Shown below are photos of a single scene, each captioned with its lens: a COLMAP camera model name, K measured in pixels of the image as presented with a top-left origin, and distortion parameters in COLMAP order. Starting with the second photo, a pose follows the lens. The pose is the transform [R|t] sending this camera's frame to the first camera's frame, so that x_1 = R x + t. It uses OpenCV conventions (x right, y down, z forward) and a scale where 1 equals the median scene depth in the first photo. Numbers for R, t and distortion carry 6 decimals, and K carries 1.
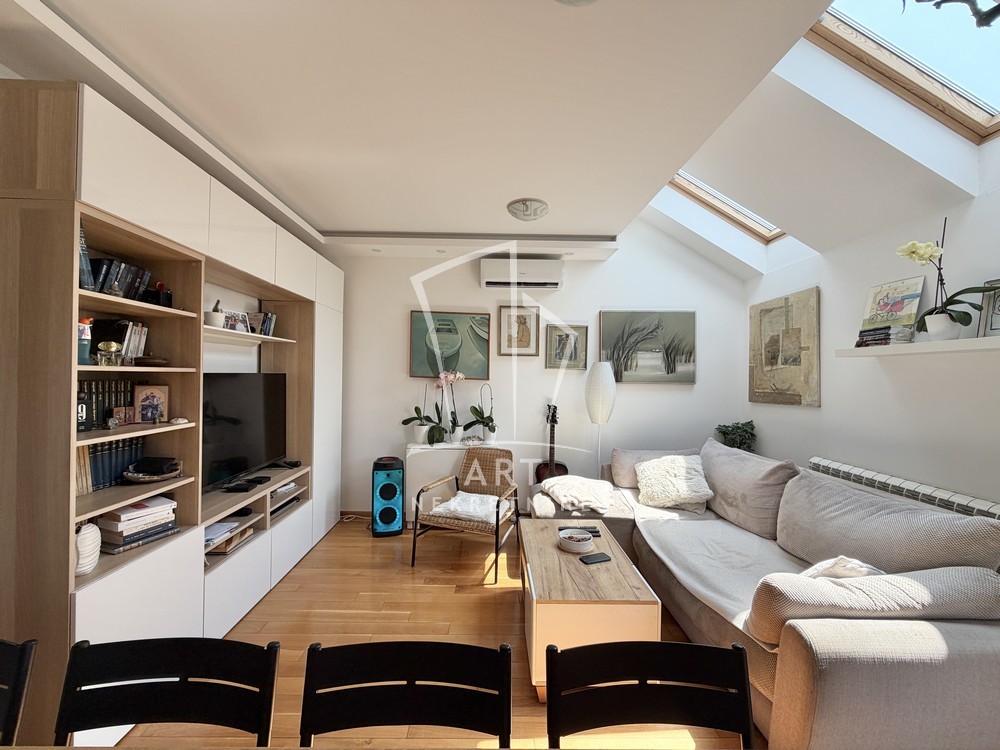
lens RADIAL K [[397.8, 0, 496.2], [0, 397.8, 376.1], [0, 0, 1]] dist [-0.001483, 0.000032]
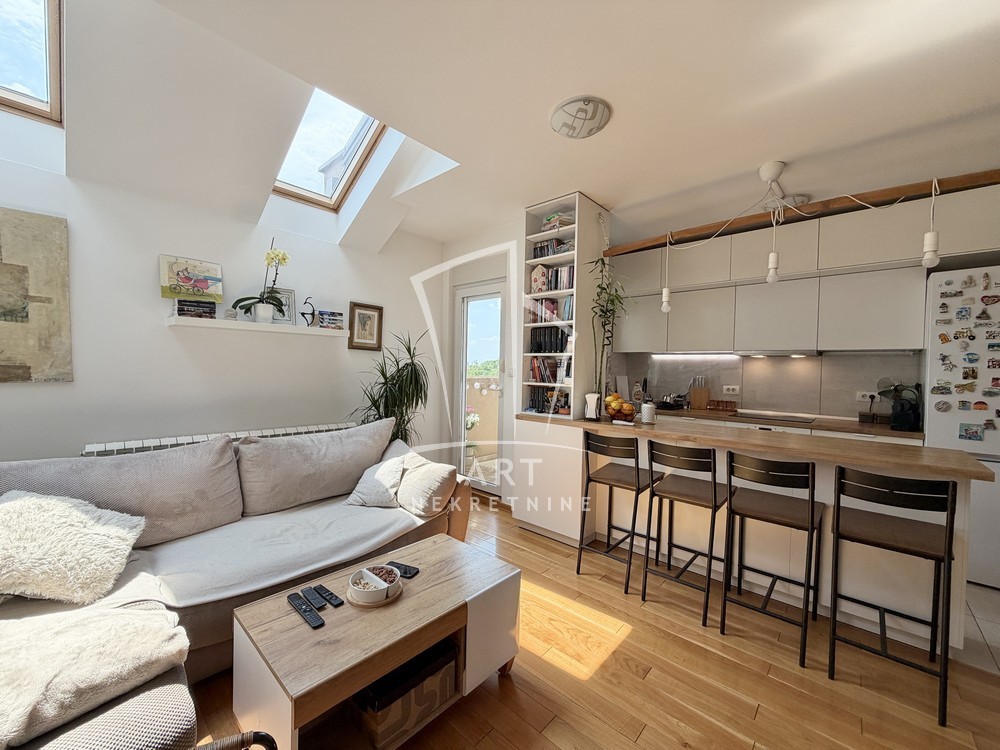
lens RADIAL K [[397.8, 0, 496.0], [0, 397.8, 375.4], [0, 0, 1]] dist [-0.001483, 0.000032]
pose [[-0.729672, -0.041621, 0.682529, -0.355125], [-0.029532, 0.999133, 0.029356, 0.024341], [-0.683159, 0.001264, -0.730269, 1.192389]]
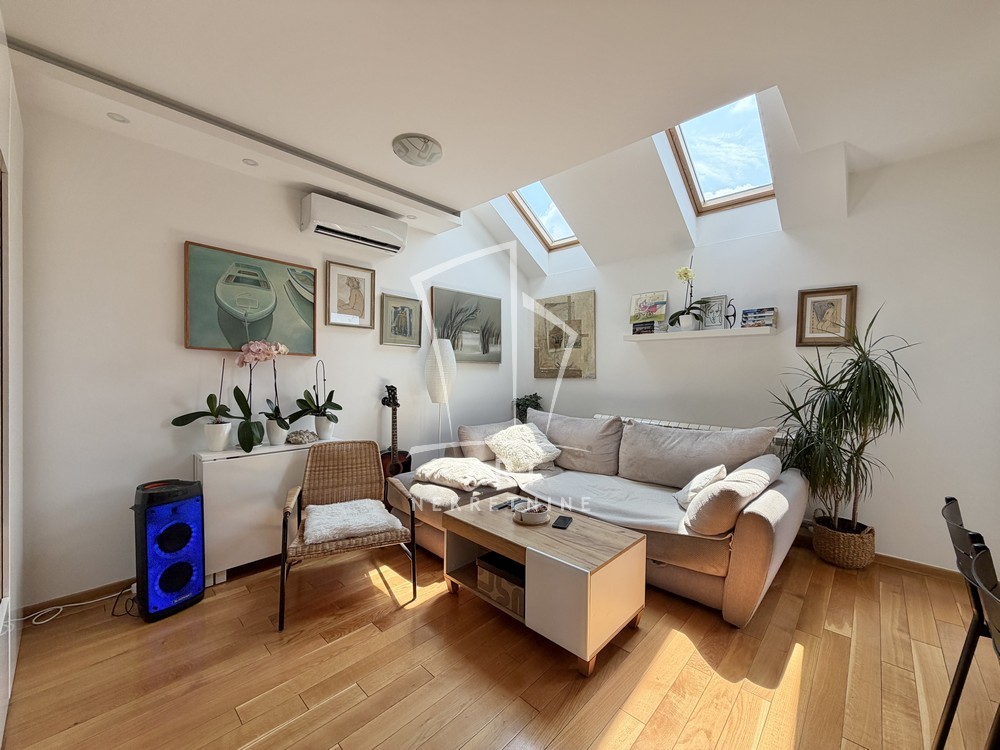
lens RADIAL K [[397.8, 0, 495.7], [0, 397.8, 376.4], [0, 0, 1]] dist [-0.001483, 0.000032]
pose [[0.702205, -0.015630, 0.711803, -0.486359], [-0.000116, 0.999757, 0.022066, 0.048968], [-0.711974, -0.015577, 0.702033, 0.333564]]
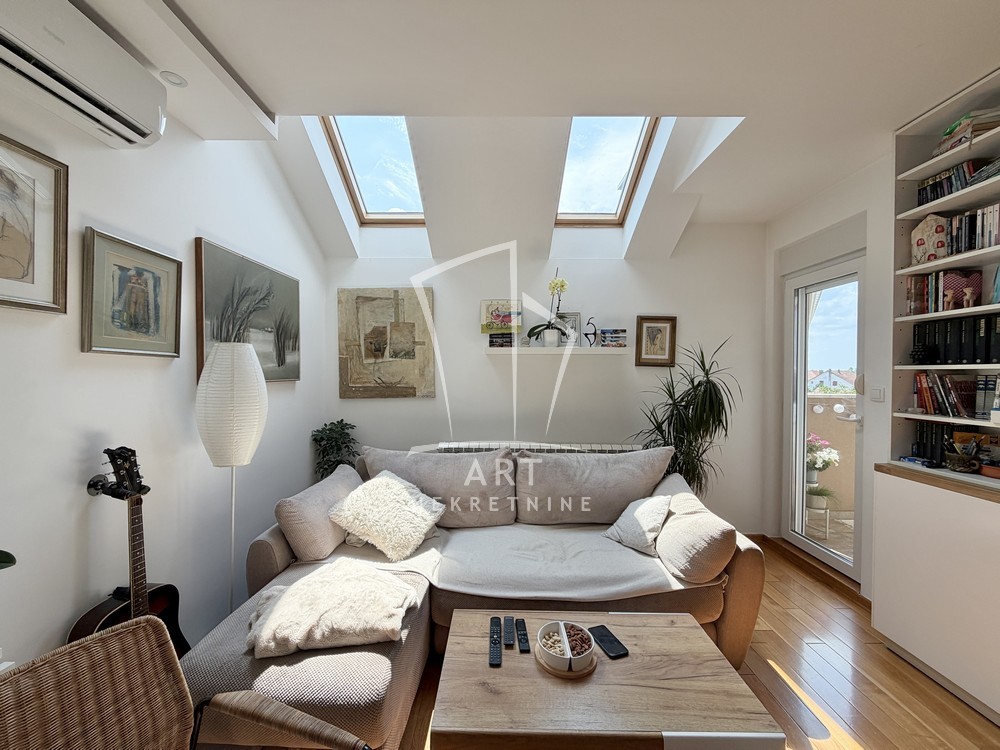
lens RADIAL K [[397.8, 0, 495.9], [0, 397.8, 377.1], [0, 0, 1]] dist [-0.001483, 0.000032]
pose [[0.020919, -0.024972, 0.999469, -0.345465], [-0.002421, 0.999684, 0.025028, -0.007937], [-0.999778, -0.002944, 0.020852, 0.961127]]
